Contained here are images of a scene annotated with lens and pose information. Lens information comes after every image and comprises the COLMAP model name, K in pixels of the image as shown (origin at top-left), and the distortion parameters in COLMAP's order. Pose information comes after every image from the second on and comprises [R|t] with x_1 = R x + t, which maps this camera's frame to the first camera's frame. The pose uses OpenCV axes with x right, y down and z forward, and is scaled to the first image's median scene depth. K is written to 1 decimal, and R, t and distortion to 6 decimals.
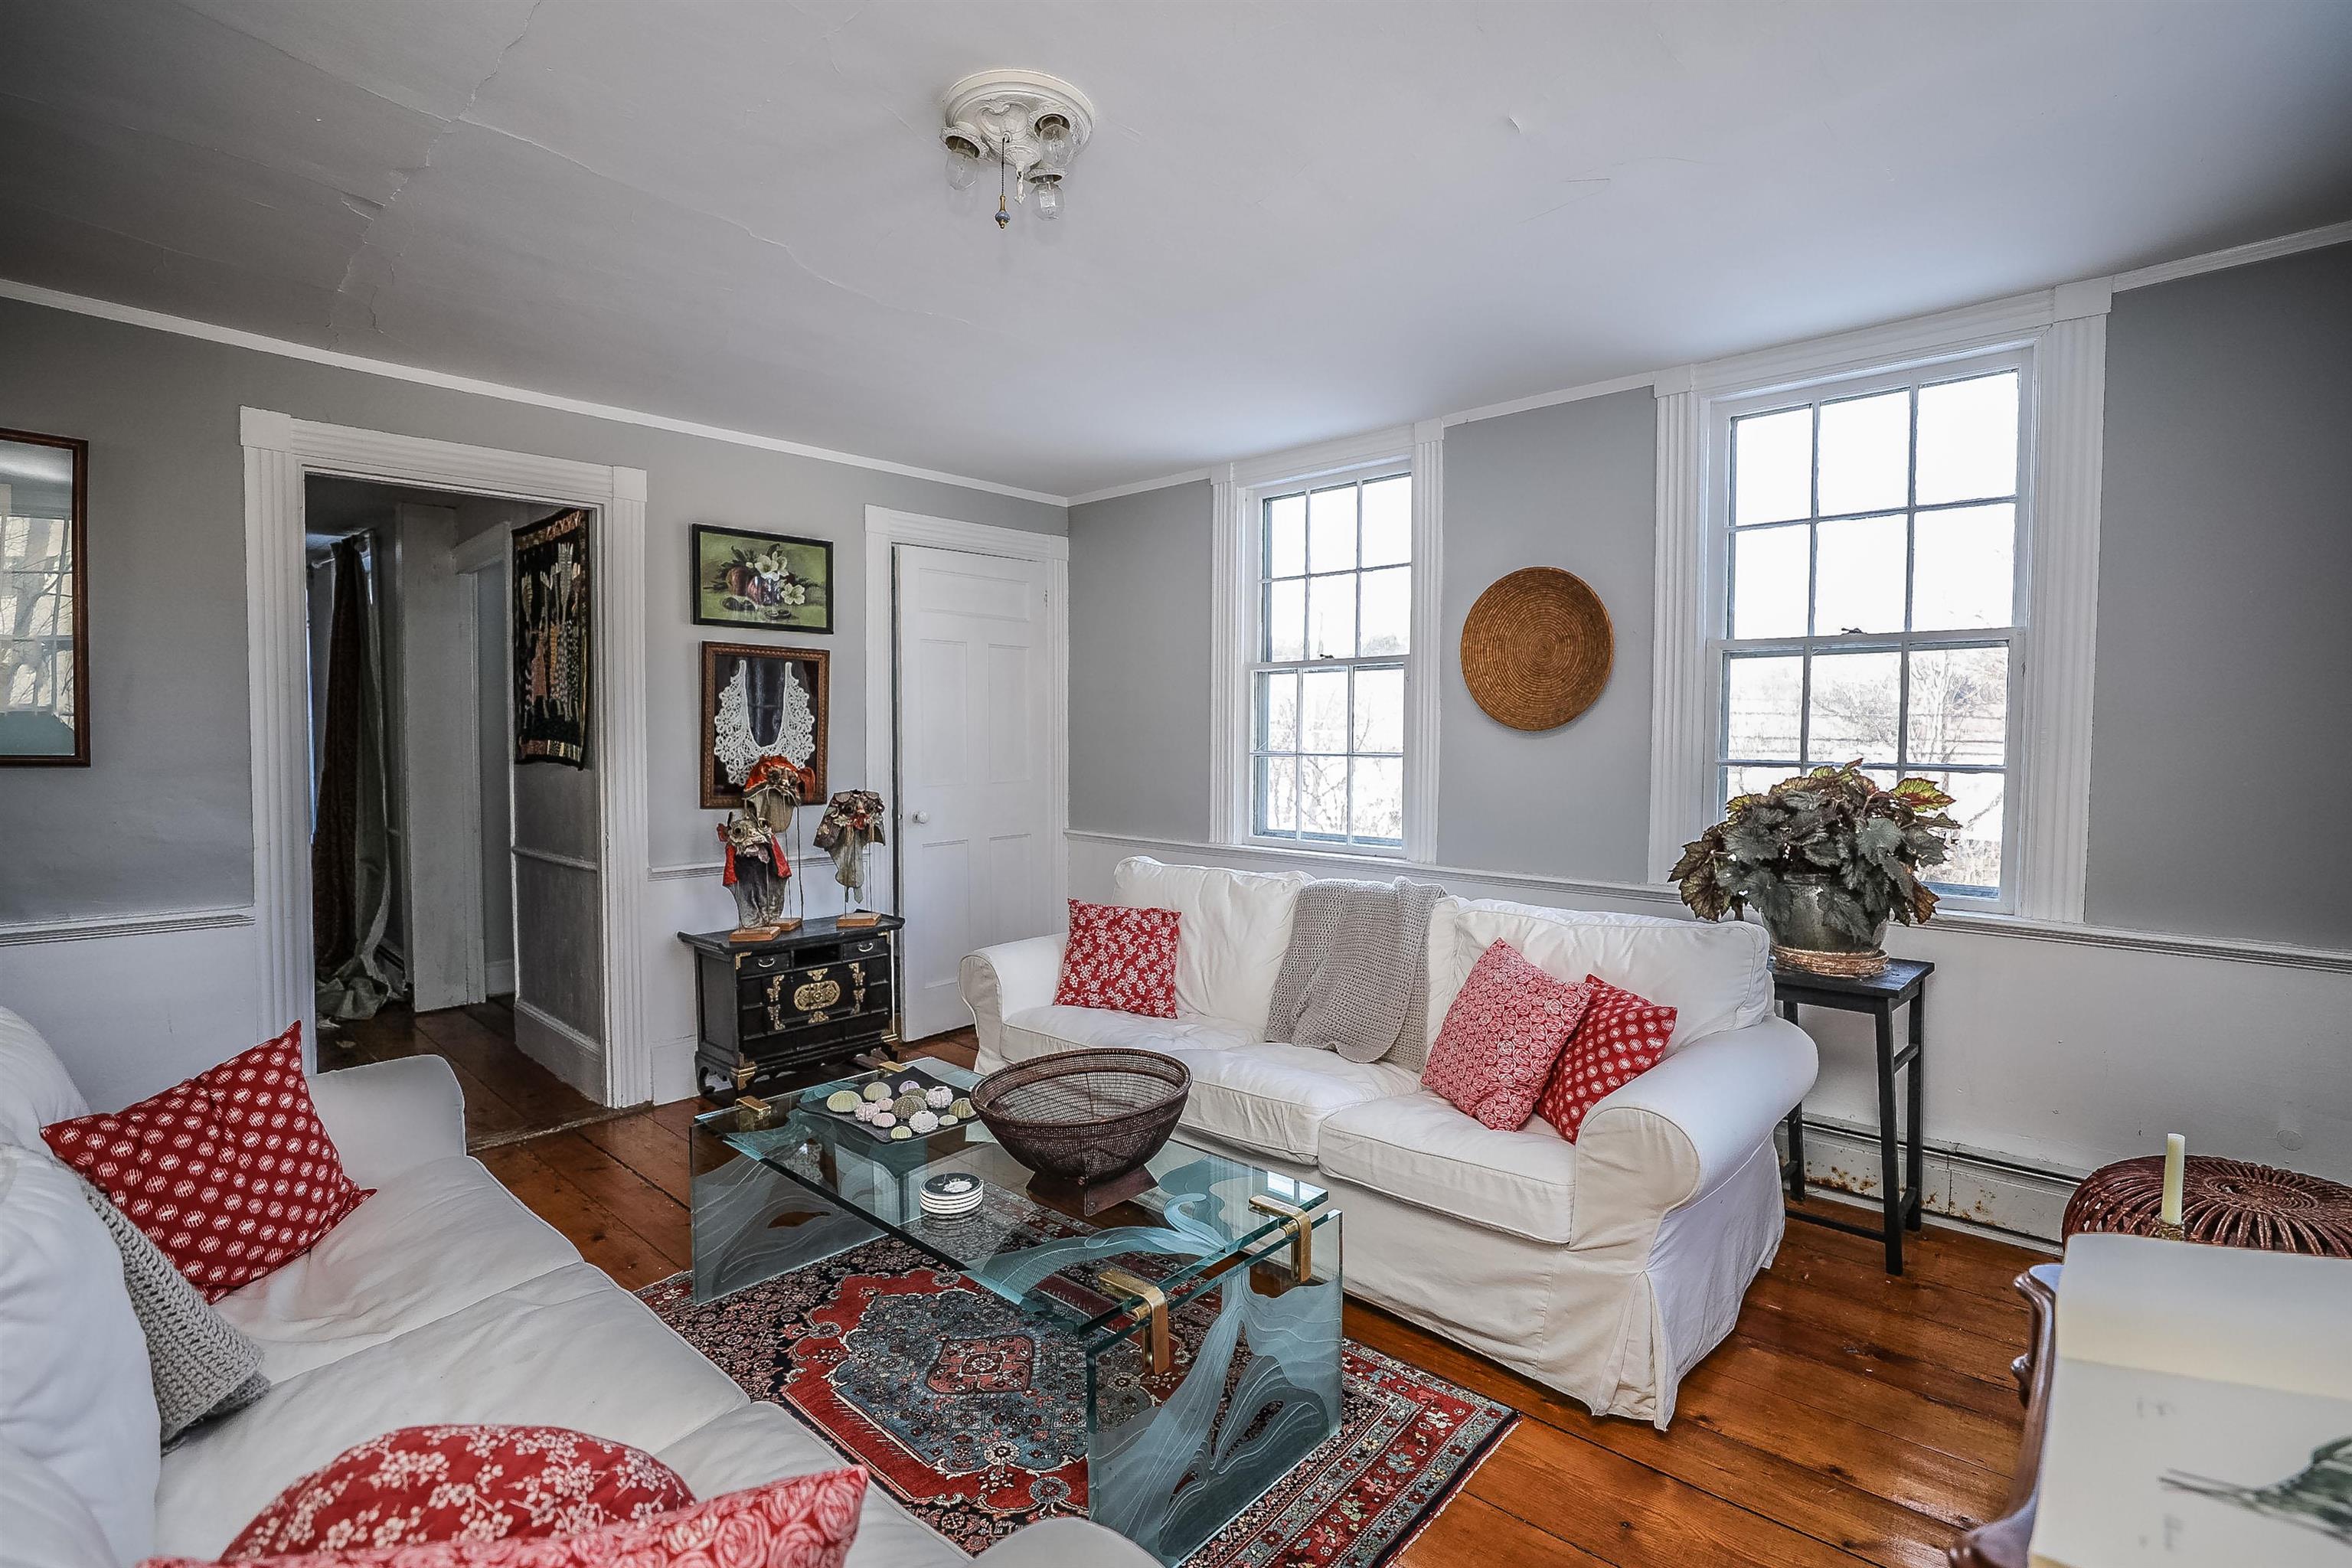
lens RADIAL K [[1076.6, 0, 1189.5], [0, 1076.6, 781.7], [0, 0, 1]] dist [-0.034850, 0.006770]
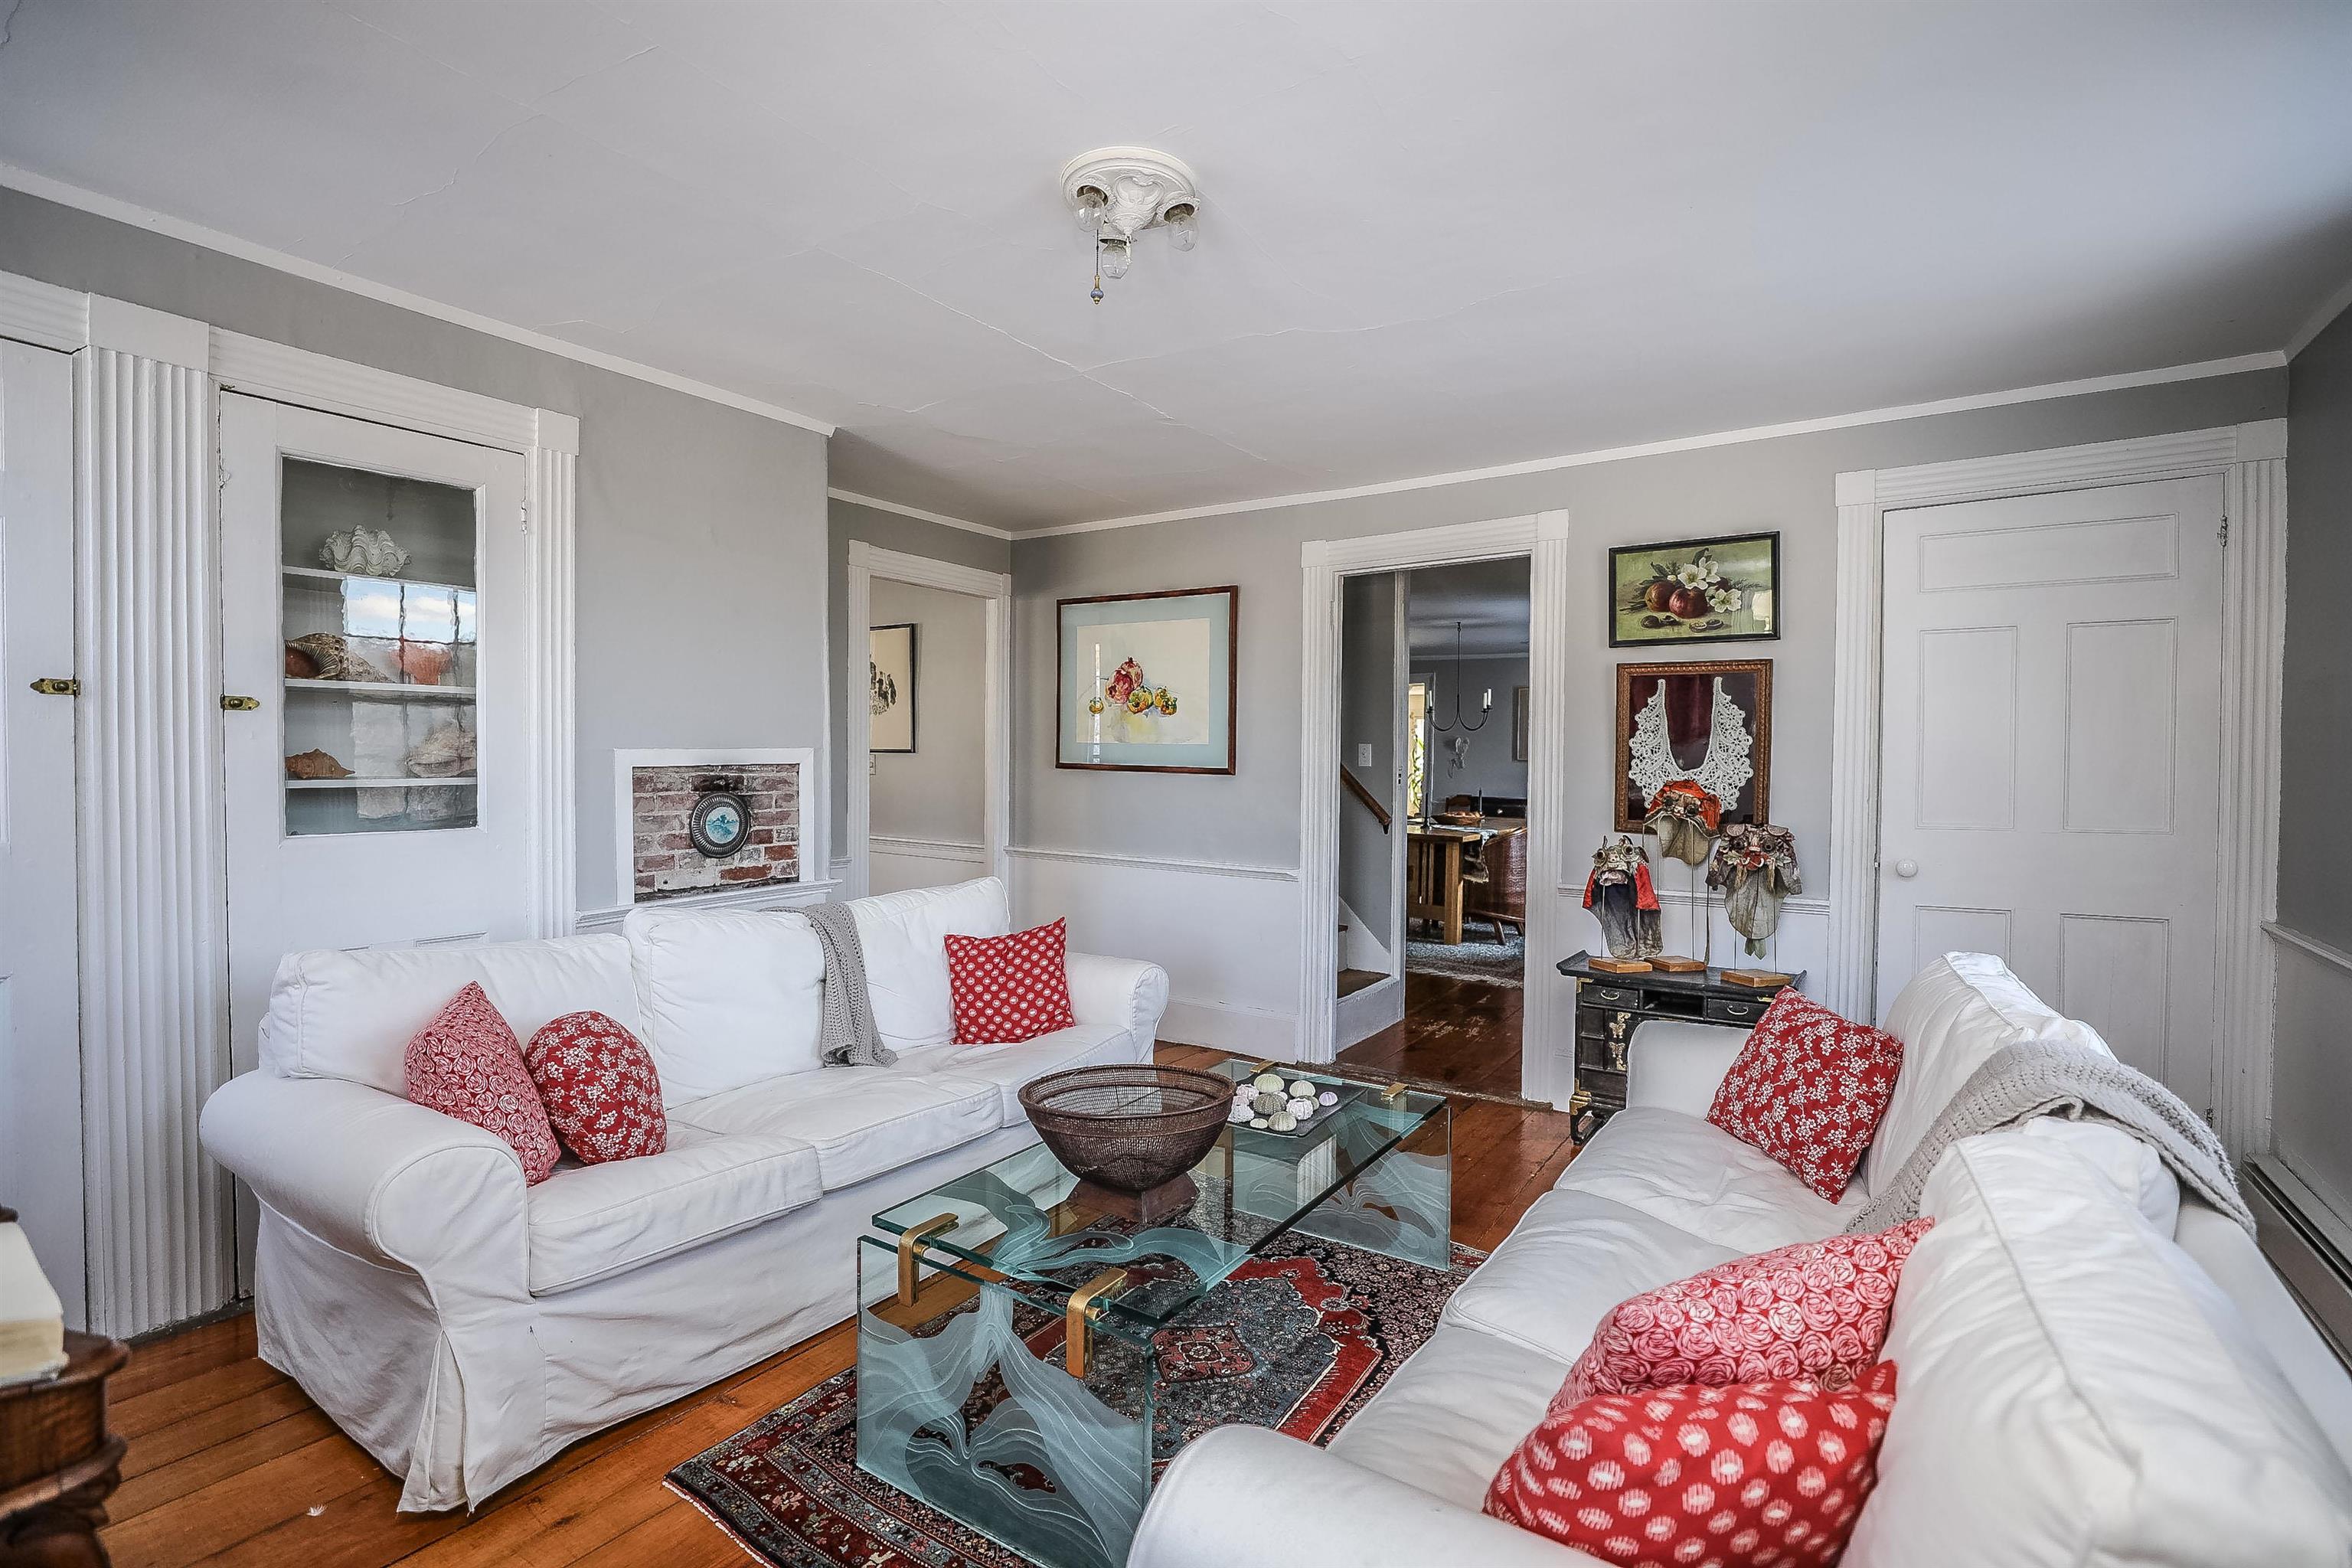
lens RADIAL K [[1076.6, 0, 1188.5], [0, 1076.6, 782.5], [0, 0, 1]] dist [-0.034850, 0.006770]
pose [[0.156391, 0.018457, -0.987523, 0.463946], [-0.047550, 0.998807, 0.011137, -0.012878], [0.986550, 0.045215, 0.157082, 0.446246]]
